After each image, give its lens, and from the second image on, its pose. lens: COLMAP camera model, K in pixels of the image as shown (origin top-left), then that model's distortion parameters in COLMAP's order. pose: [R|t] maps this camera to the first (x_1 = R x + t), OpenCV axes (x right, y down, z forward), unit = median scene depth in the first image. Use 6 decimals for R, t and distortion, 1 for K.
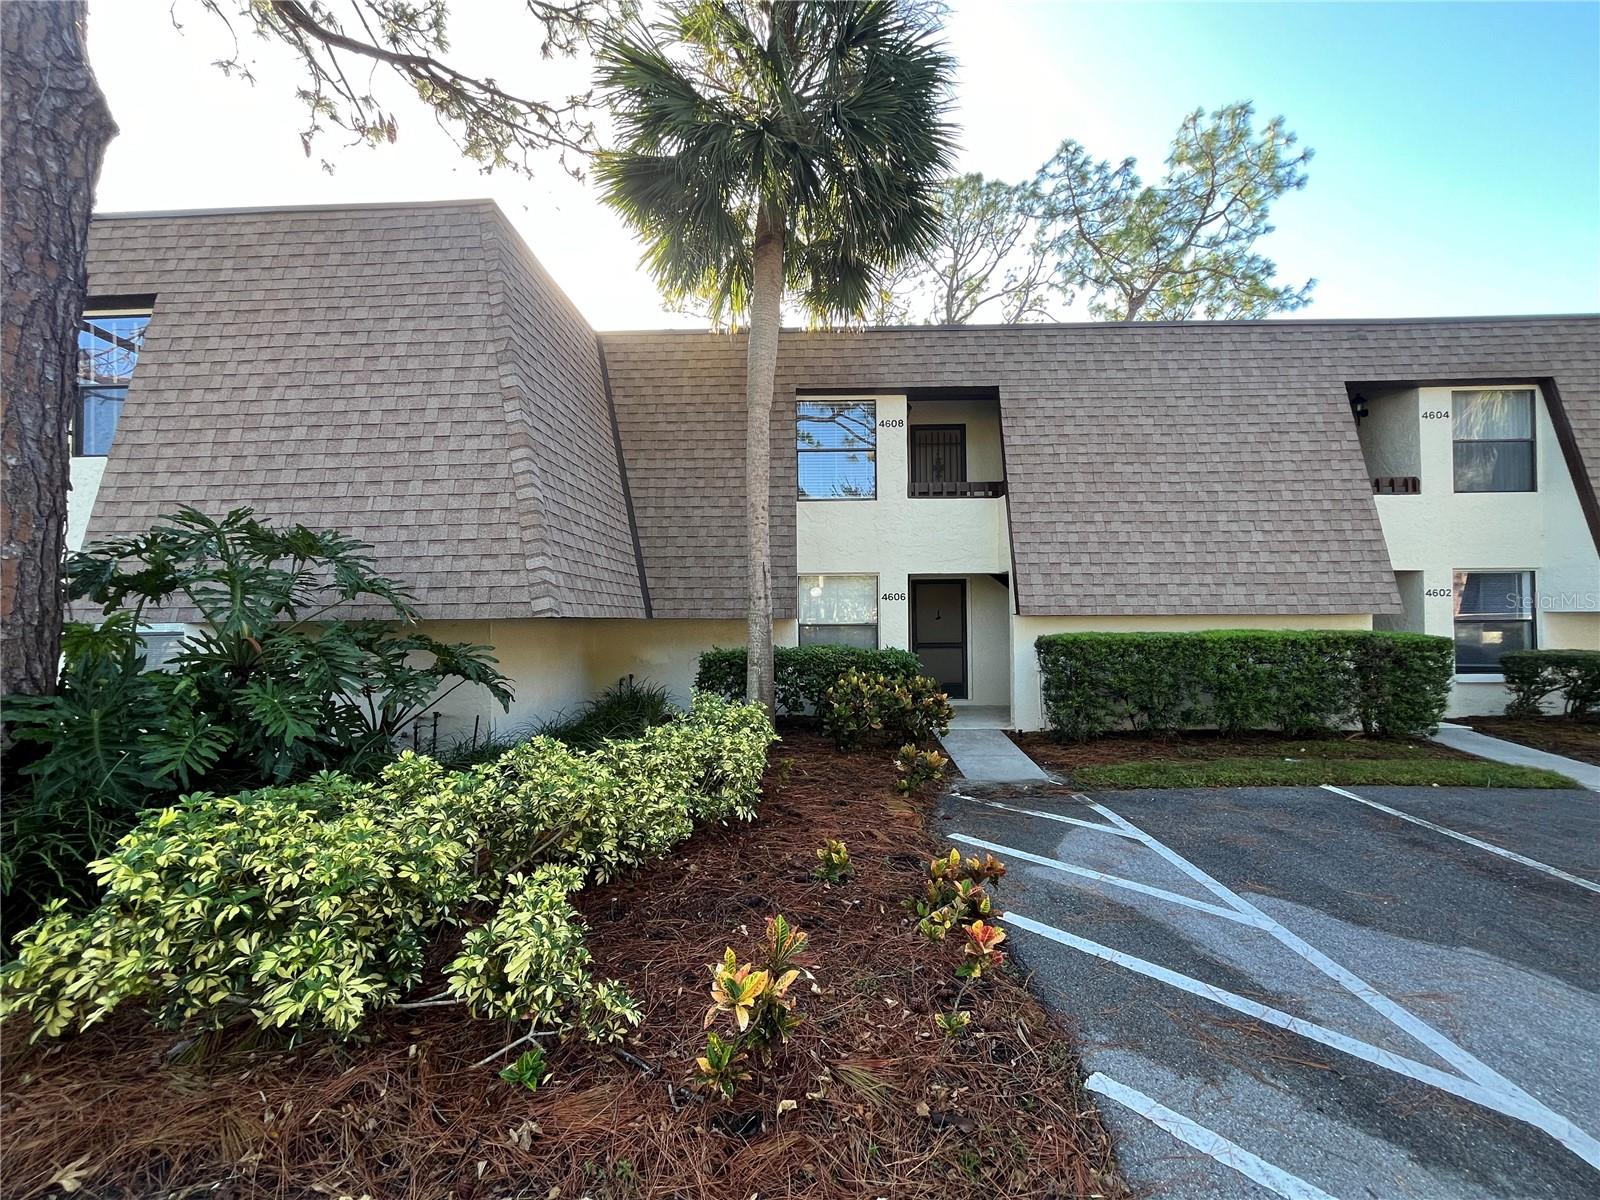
lens RADIAL K [[648.2, 0, 797.8], [0, 648.2, 608.4], [0, 0, 1]] dist [-0.001782, -0.000464]
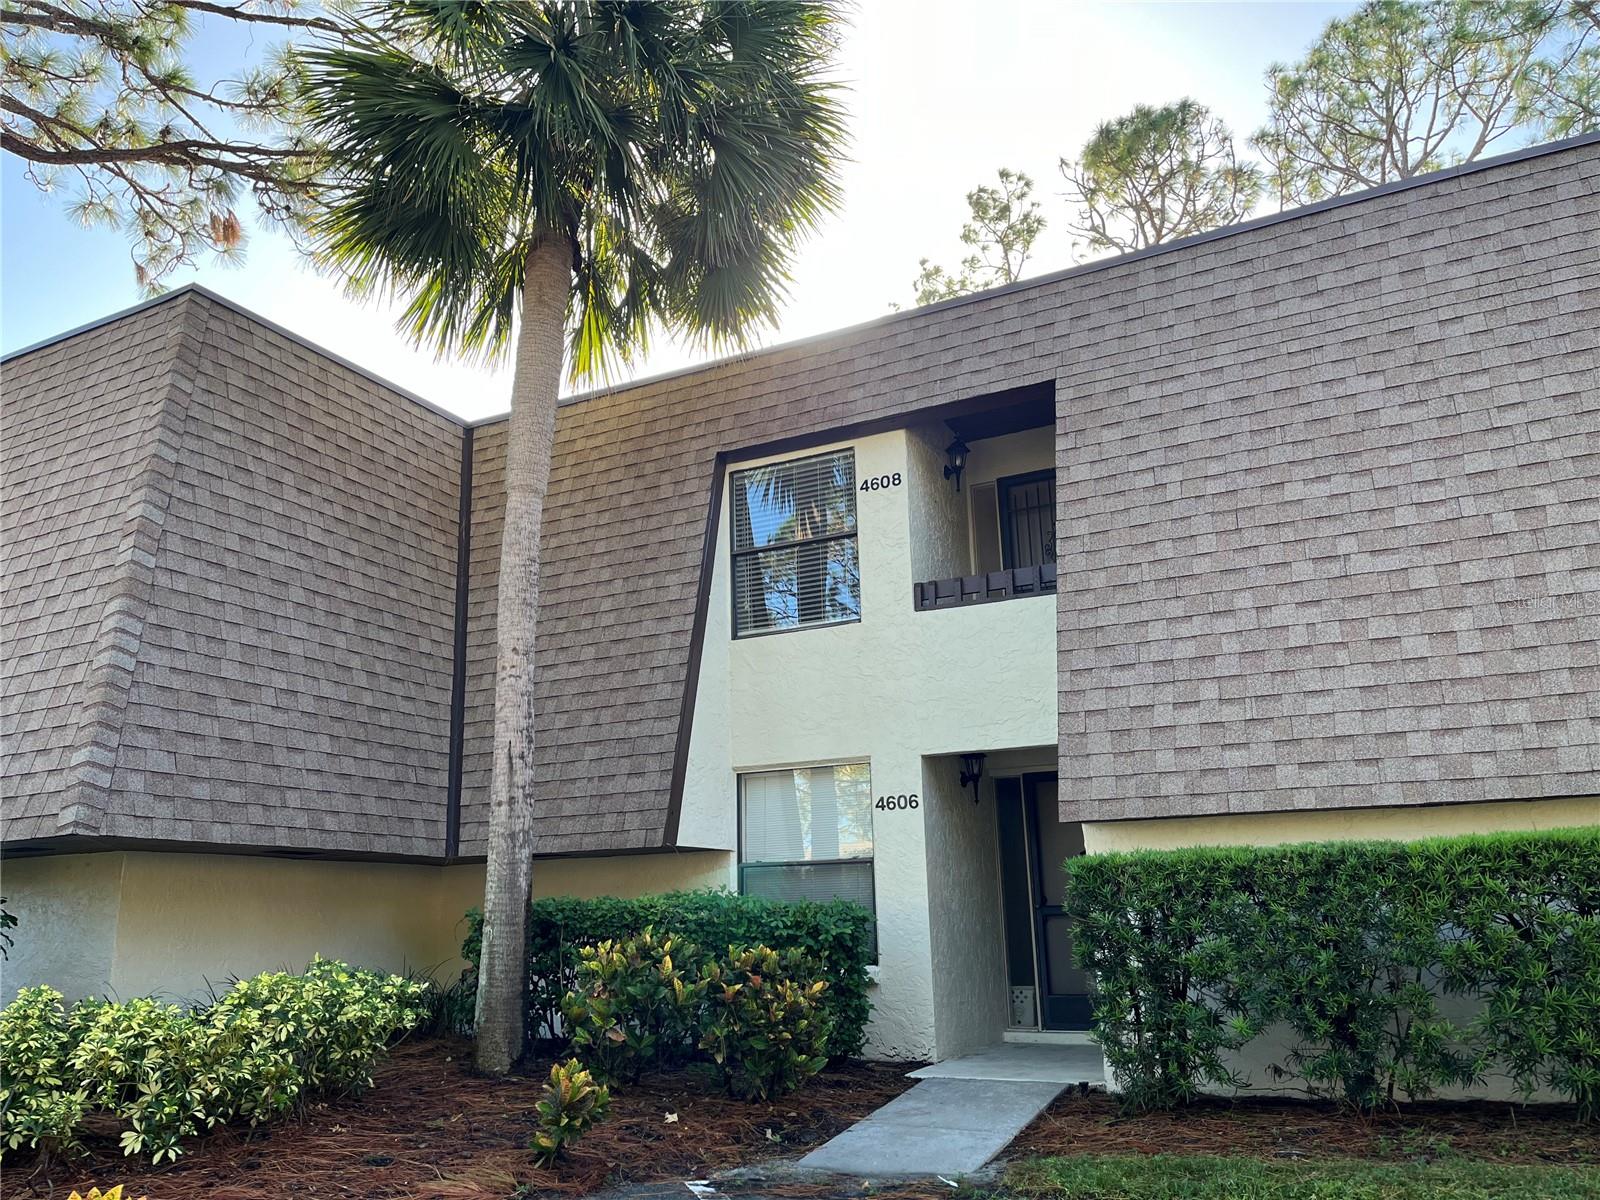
lens RADIAL K [[1205.7, 0, 795.6], [0, 1205.7, 610.7], [0, 0, 1]] dist [0.059532, -0.080546]
pose [[0.899576, -0.119709, -0.420039, 0.542590], [0.019361, 0.971690, -0.235463, 0.063644], [0.436335, 0.203684, 0.876427, 0.107895]]
